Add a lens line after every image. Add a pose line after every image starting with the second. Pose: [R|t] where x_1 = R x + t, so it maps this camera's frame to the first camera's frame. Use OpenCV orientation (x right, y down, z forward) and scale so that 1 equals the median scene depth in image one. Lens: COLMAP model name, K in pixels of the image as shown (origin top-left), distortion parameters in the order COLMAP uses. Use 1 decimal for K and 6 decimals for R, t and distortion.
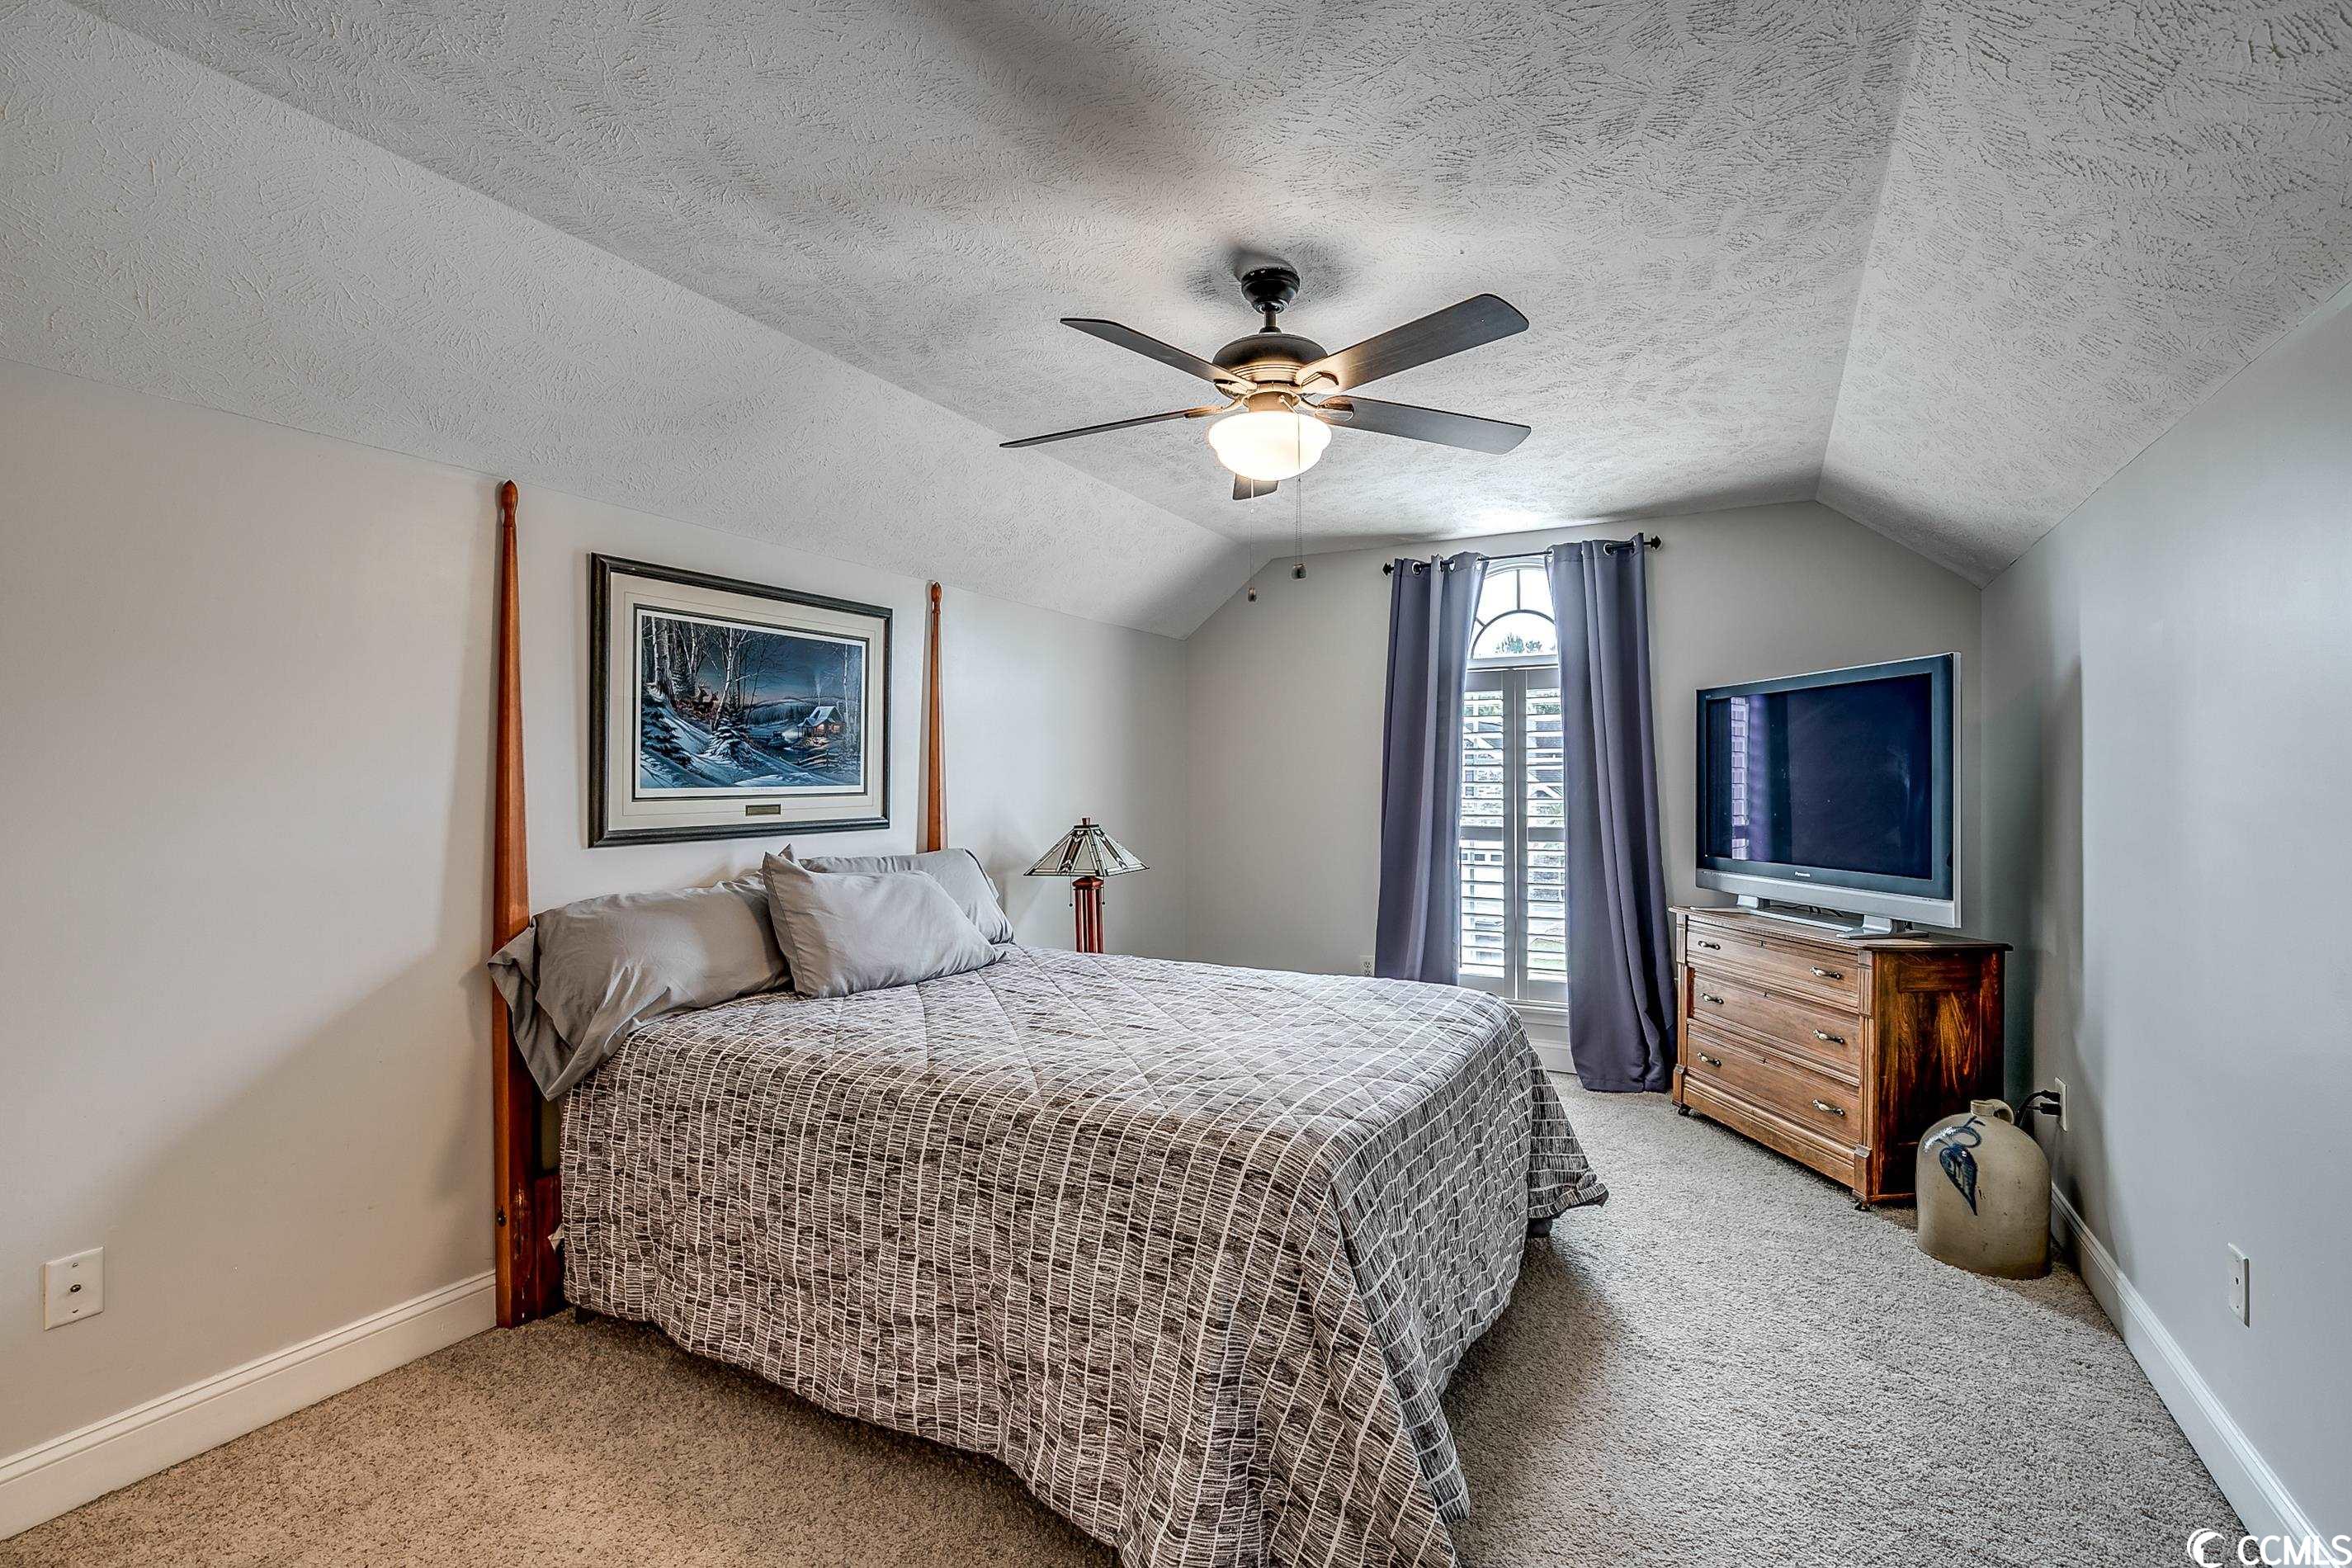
lens RADIAL K [[1083.2, 0, 1184.6], [0, 1083.2, 775.0], [0, 0, 1]] dist [-0.011185, 0.000301]
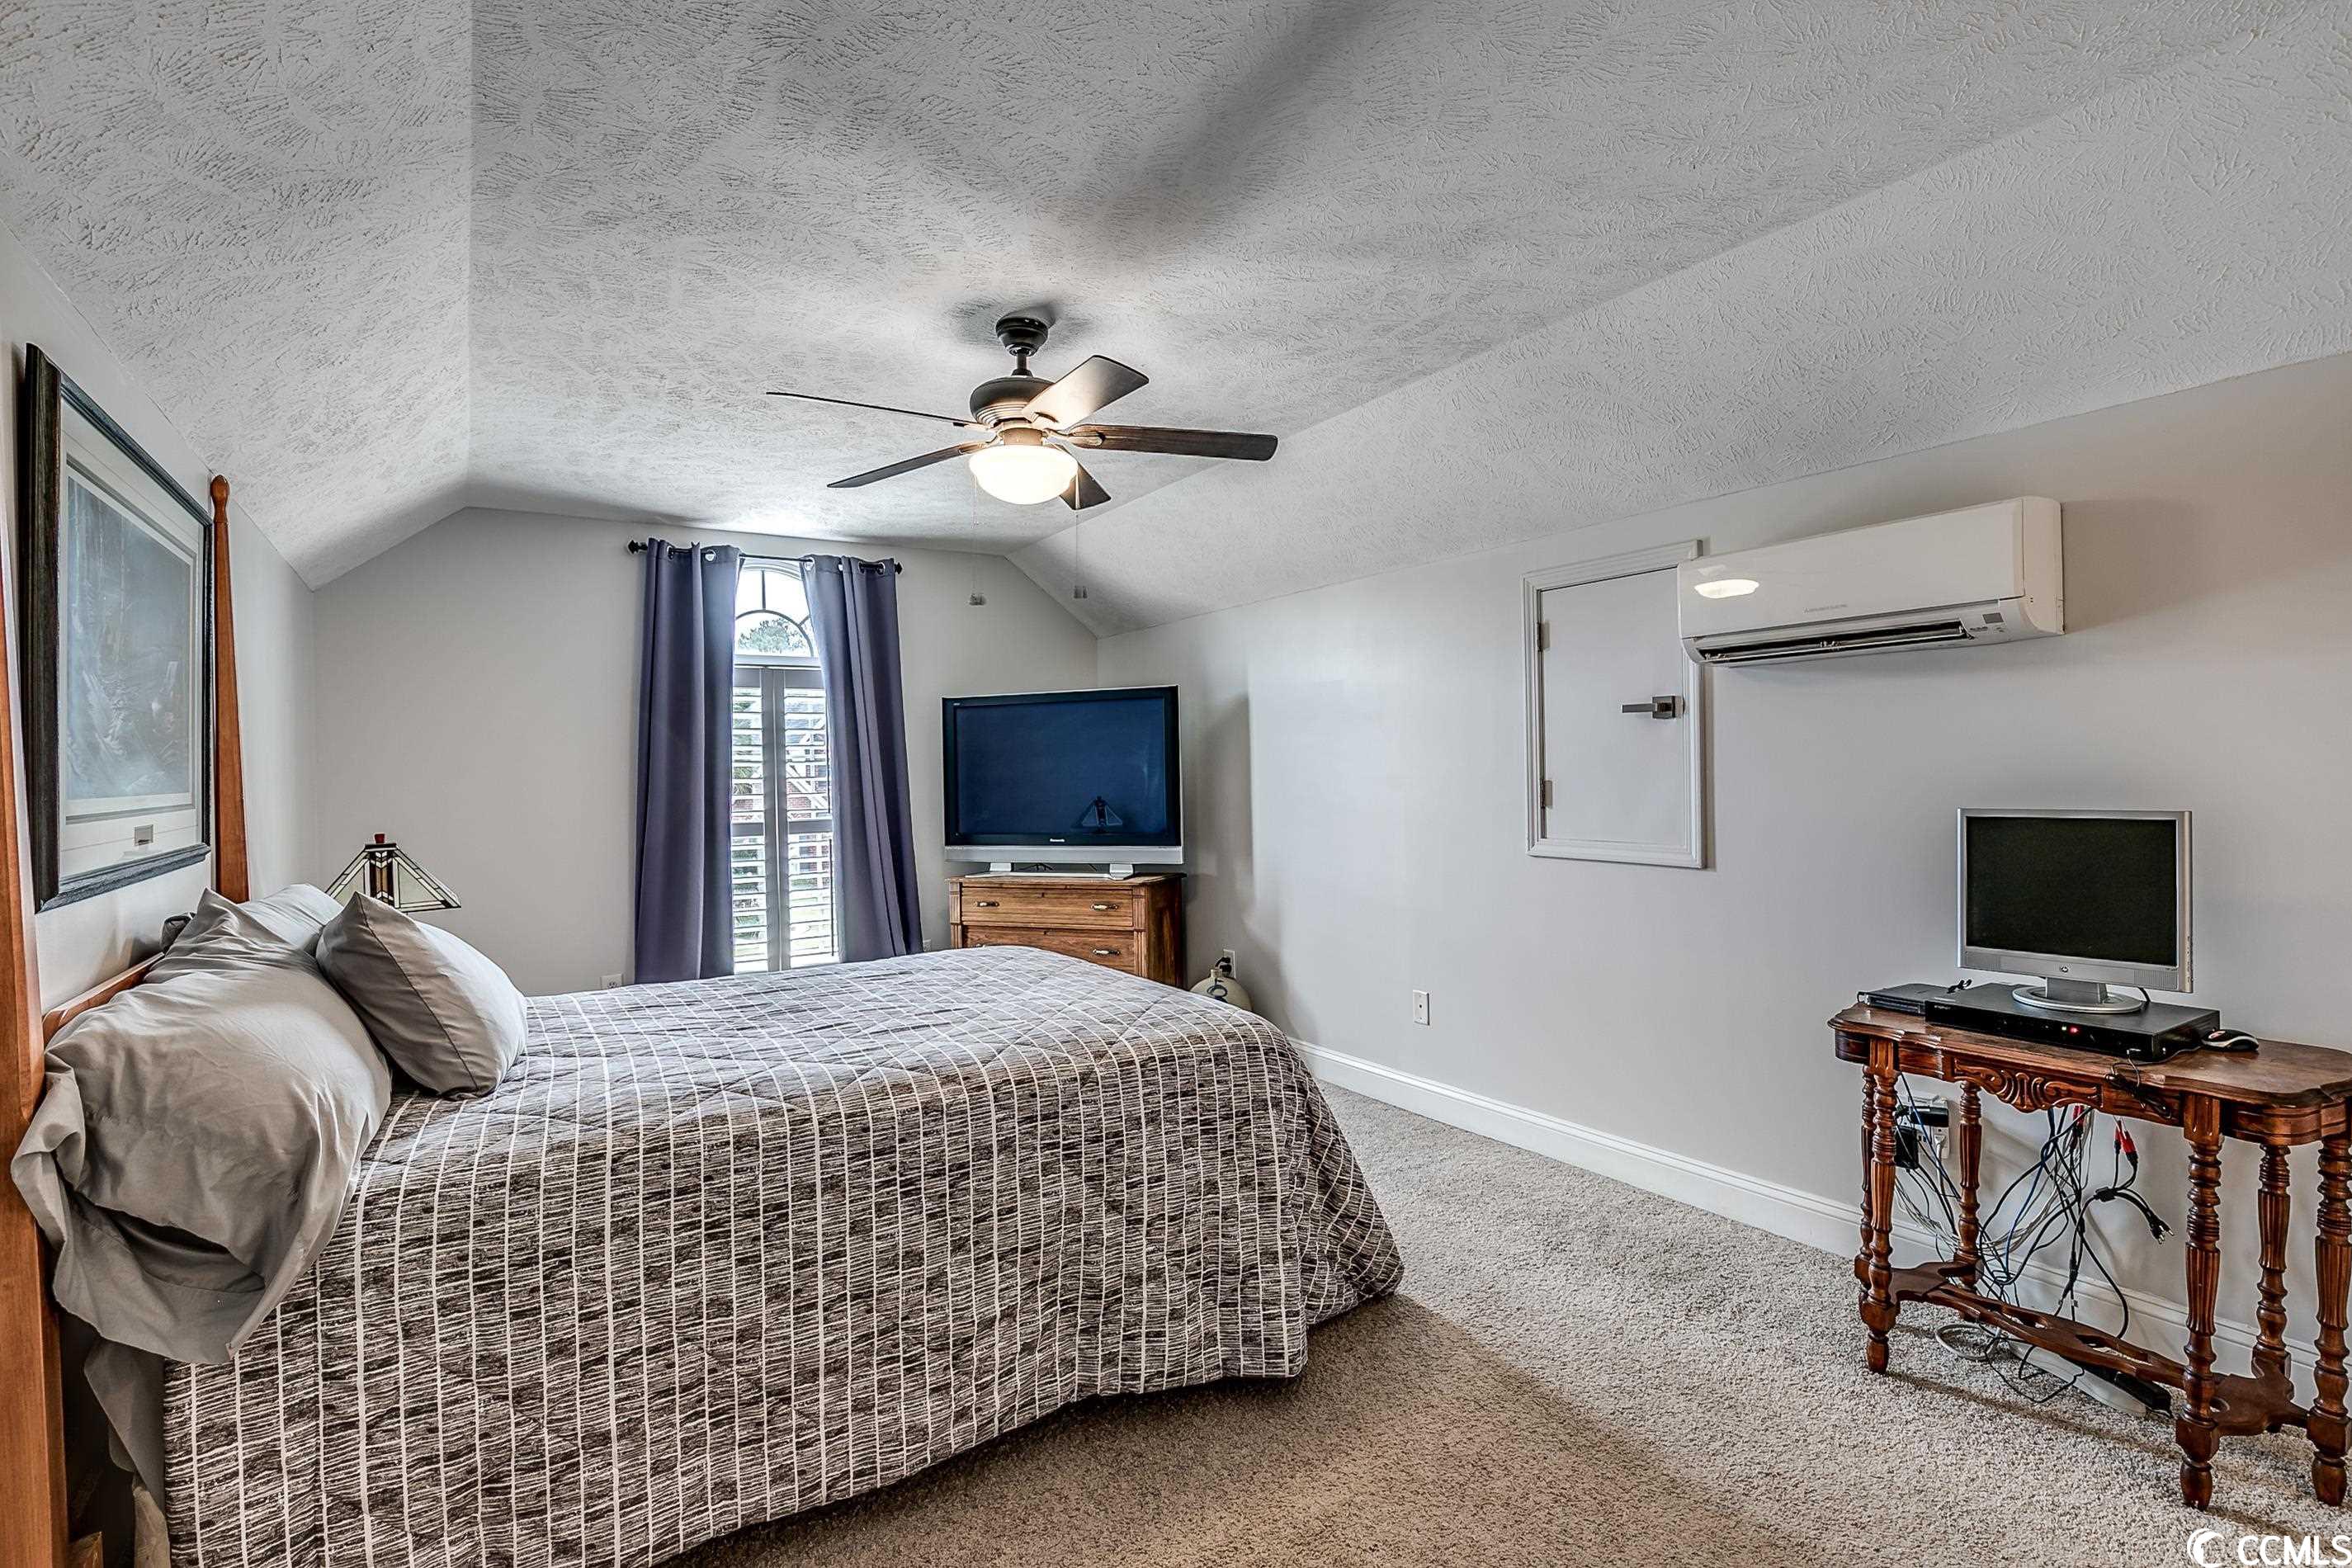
lens RADIAL K [[1102.6, 0, 1209.7], [0, 1102.6, 771.7], [0, 0, 1]] dist [-0.004715, -0.000896]
pose [[0.465862, -0.010837, 0.884791, -0.636581], [0.015873, 0.999866, 0.003890, 0.004860], [-0.884715, 0.012232, 0.465972, 0.217920]]
